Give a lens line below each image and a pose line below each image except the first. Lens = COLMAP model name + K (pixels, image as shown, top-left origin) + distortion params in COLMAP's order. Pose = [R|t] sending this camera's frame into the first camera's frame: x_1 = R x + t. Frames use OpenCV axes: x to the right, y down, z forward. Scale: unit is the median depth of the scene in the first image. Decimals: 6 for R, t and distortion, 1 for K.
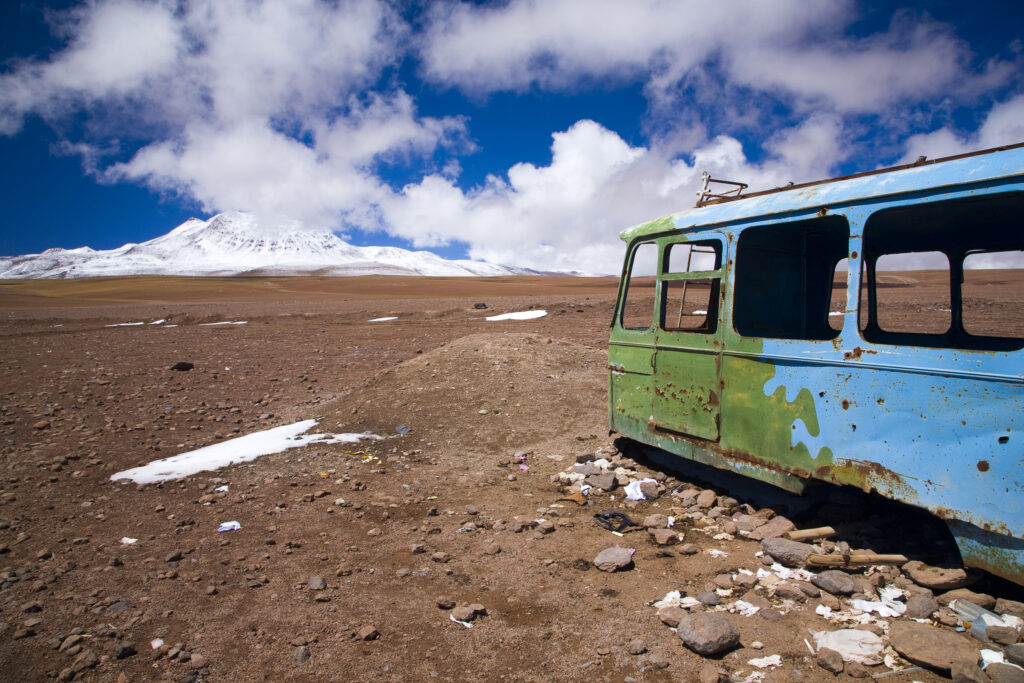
lens RADIAL K [[672.9, 0, 512.0], [0, 672.9, 341.5], [0, 0, 1]] dist [-0.123066, 0.061892]
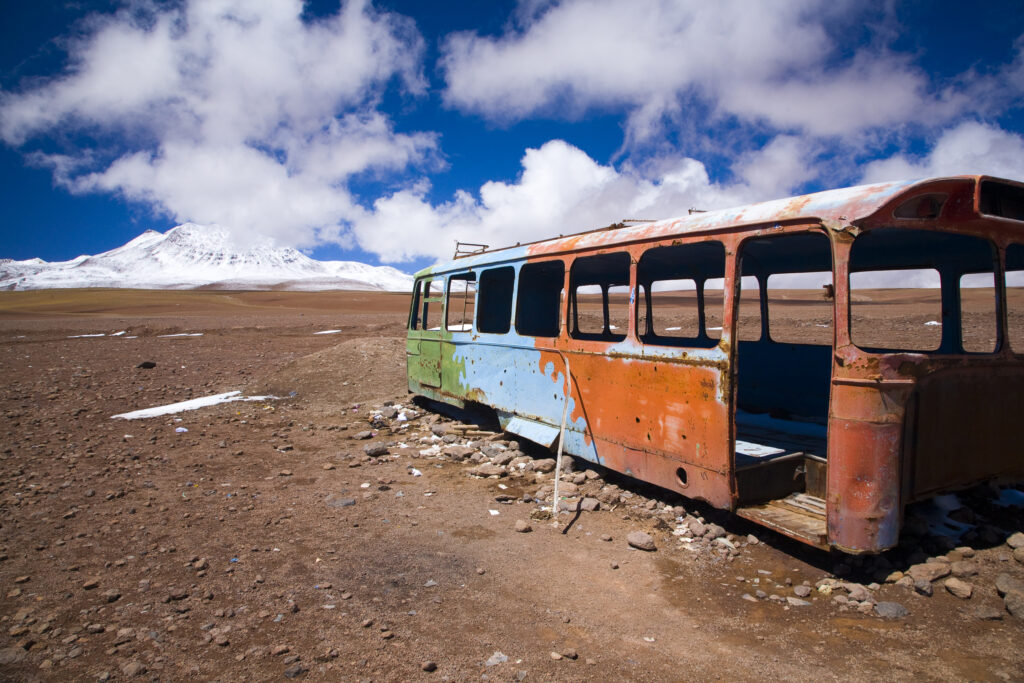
lens RADIAL K [[672.9, 0, 512.0], [0, 672.9, 341.5], [0, 0, 1]] dist [-0.123066, 0.061892]
pose [[0.998433, 0.002788, 0.055882, 0.212182], [-0.001490, 0.999728, -0.023257, 0.033071], [-0.055932, 0.023137, 0.998166, -0.482975]]
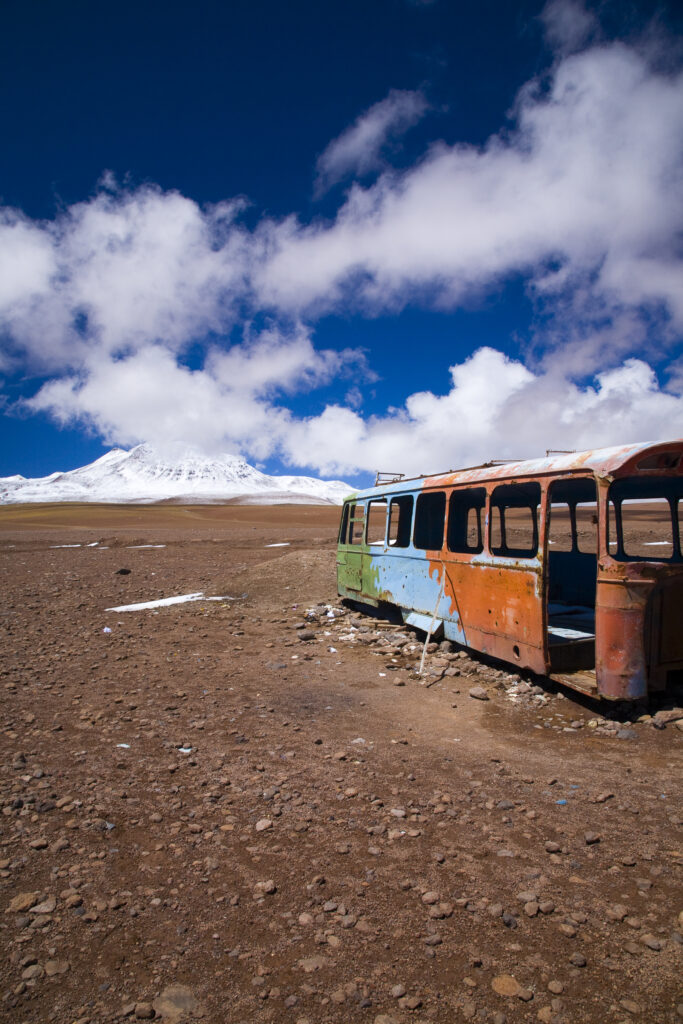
lens RADIAL K [[672.9, 0, 339.5], [0, 672.9, 529.0], [0, 0, 1]] dist [-0.123066, 0.061892]
pose [[0.992231, 0.008397, -0.124123, 0.274658], [-0.016118, 0.997988, -0.061325, 0.041618], [0.123359, 0.062849, 0.990370, -0.713158]]
